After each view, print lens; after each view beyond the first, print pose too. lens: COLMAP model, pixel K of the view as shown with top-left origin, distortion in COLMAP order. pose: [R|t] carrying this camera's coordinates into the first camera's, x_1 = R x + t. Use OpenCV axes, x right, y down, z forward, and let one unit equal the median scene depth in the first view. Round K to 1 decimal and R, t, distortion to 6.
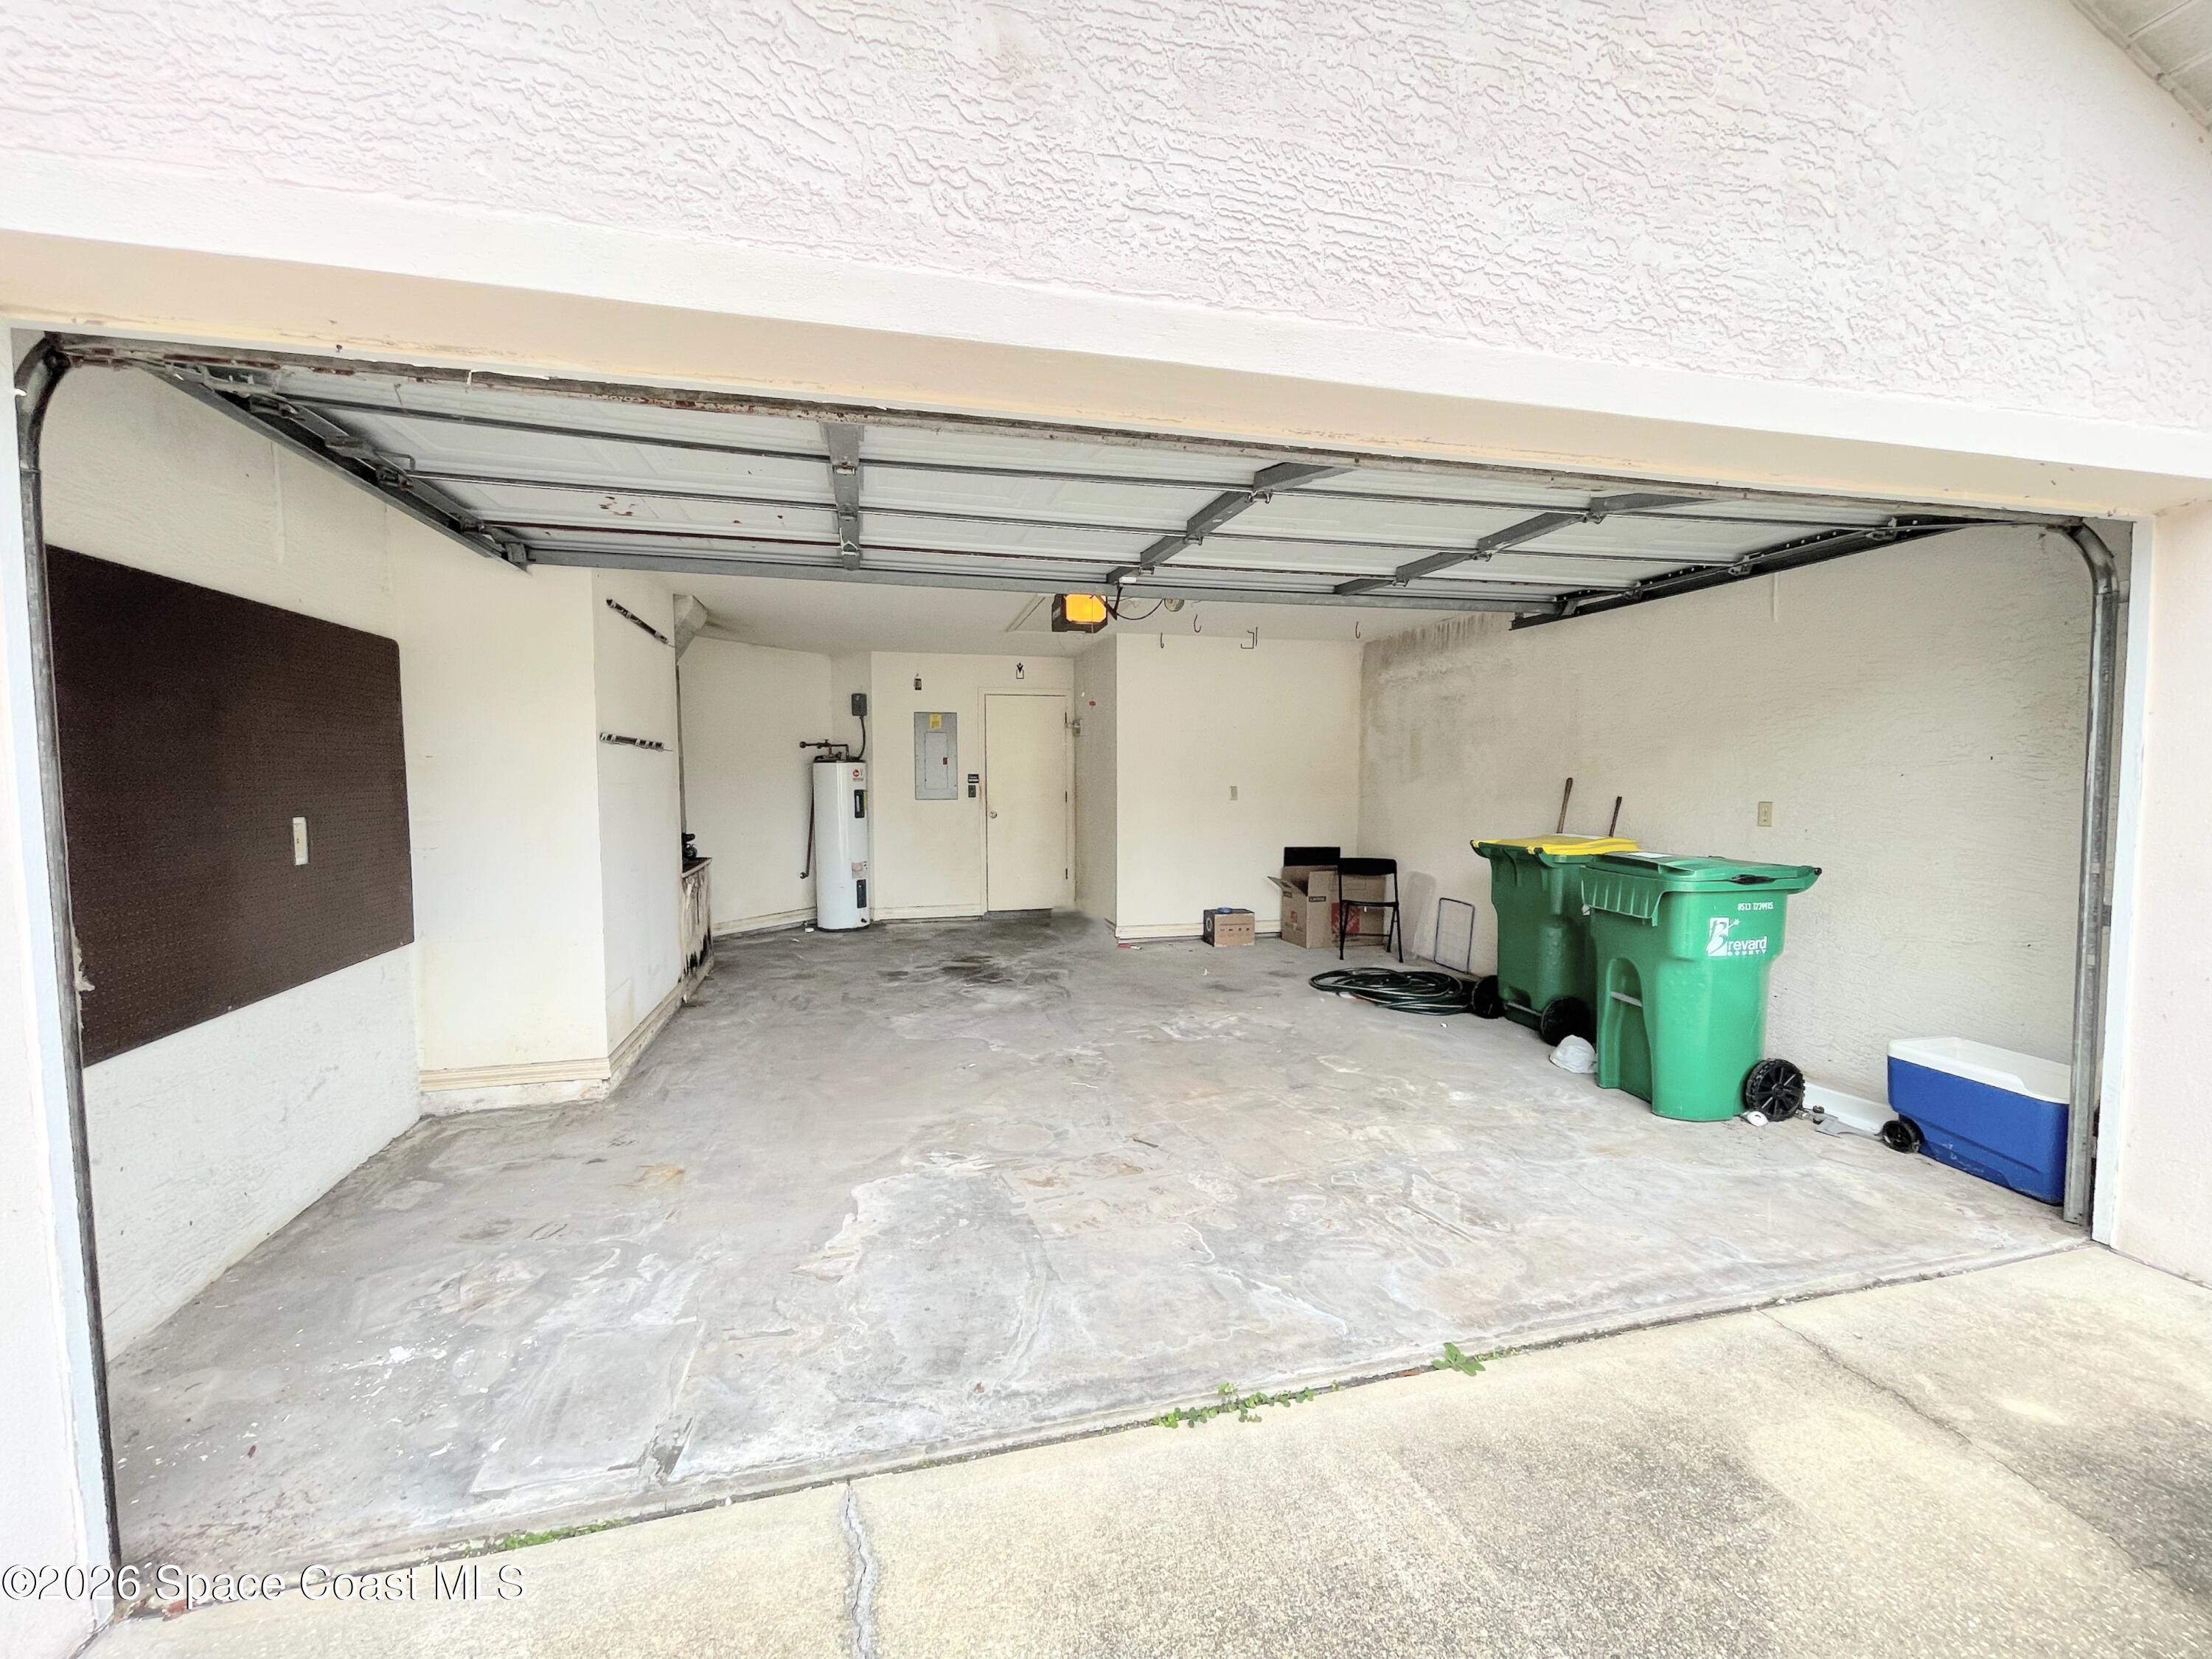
lens RADIAL K [[898.5, 0, 1096.7], [0, 898.5, 829.0], [0, 0, 1]] dist [-0.003623, -0.000512]
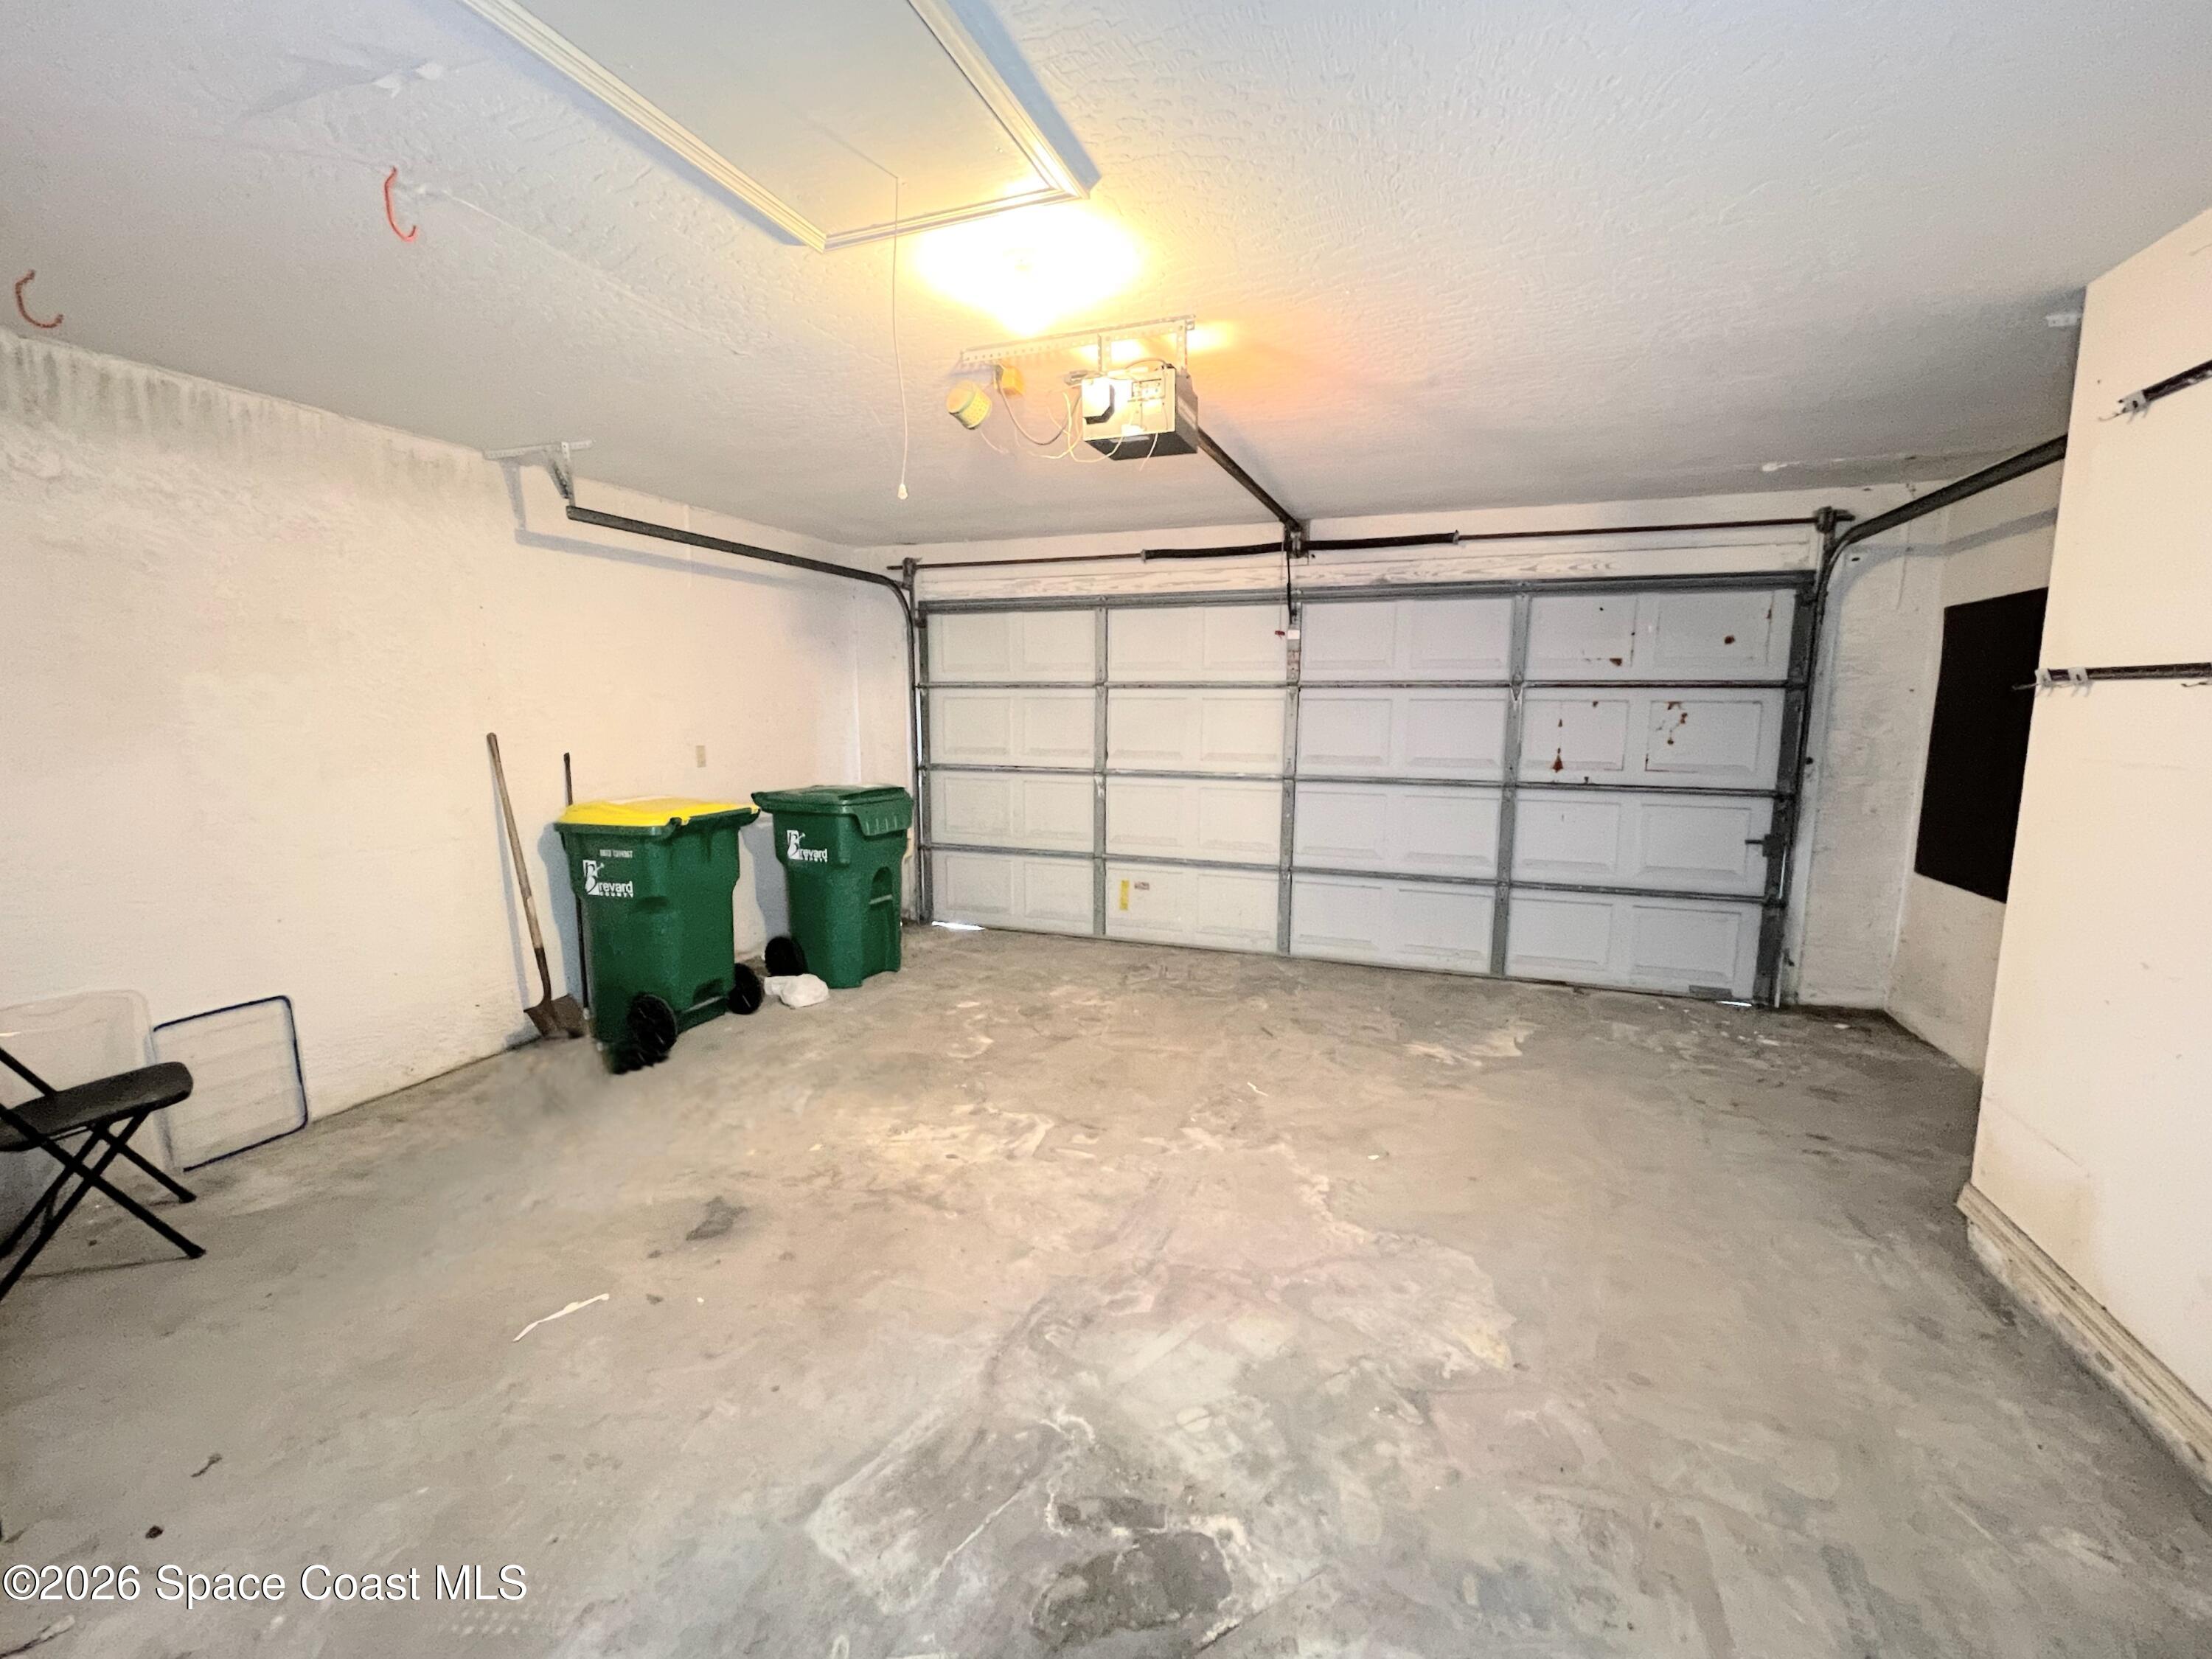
lens RADIAL K [[898.5, 0, 1090.9], [0, 898.5, 831.1], [0, 0, 1]] dist [-0.003623, -0.000512]
pose [[-0.816505, -0.080401, 0.571712, -0.359454], [0.036239, 0.981166, 0.189739, -0.131442], [-0.576200, 0.175641, -0.798213, 1.747463]]
